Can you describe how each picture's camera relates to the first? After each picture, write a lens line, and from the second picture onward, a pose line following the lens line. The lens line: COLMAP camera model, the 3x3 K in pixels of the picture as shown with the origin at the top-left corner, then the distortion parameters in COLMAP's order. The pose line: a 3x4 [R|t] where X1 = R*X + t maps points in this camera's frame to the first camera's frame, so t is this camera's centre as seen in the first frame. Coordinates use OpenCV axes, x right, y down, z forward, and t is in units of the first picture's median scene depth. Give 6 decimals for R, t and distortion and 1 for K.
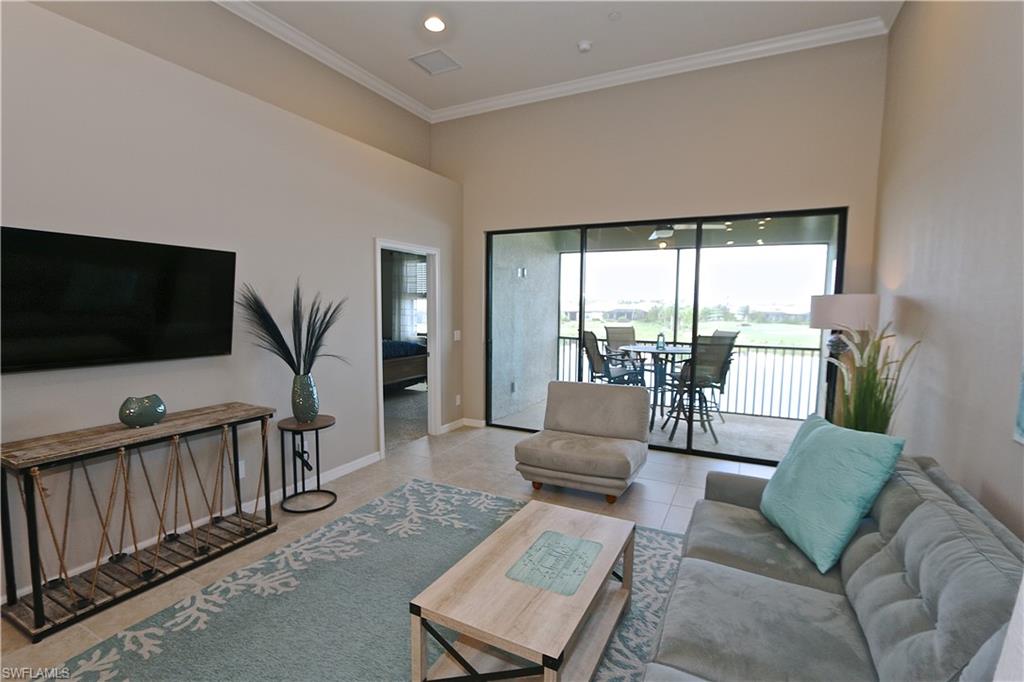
lens RADIAL K [[466.0, 0, 512.0], [0, 466.0, 341.0], [0, 0, 1]] dist [0.000681, 0.000016]
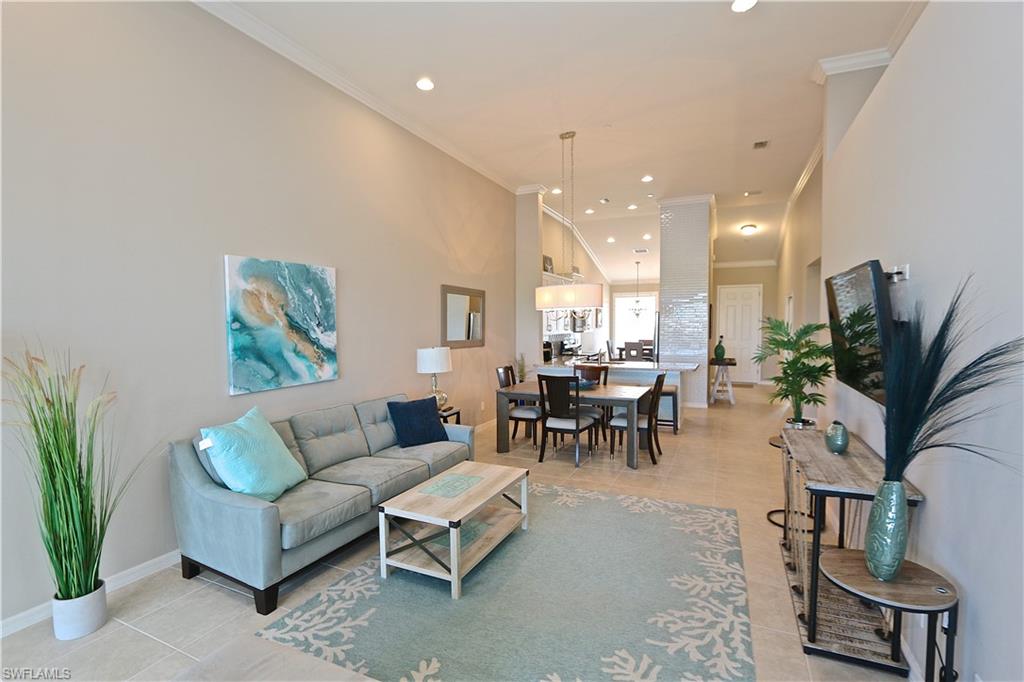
lens RADIAL K [[466.0, 0, 512.0], [0, 466.0, 341.0], [0, 0, 1]] dist [0.000681, 0.000016]
pose [[-0.999339, -0.001551, -0.036315, -0.046255], [-0.005978, 0.992500, 0.122100, -0.202054], [0.035853, 0.122236, -0.991853, 2.221644]]
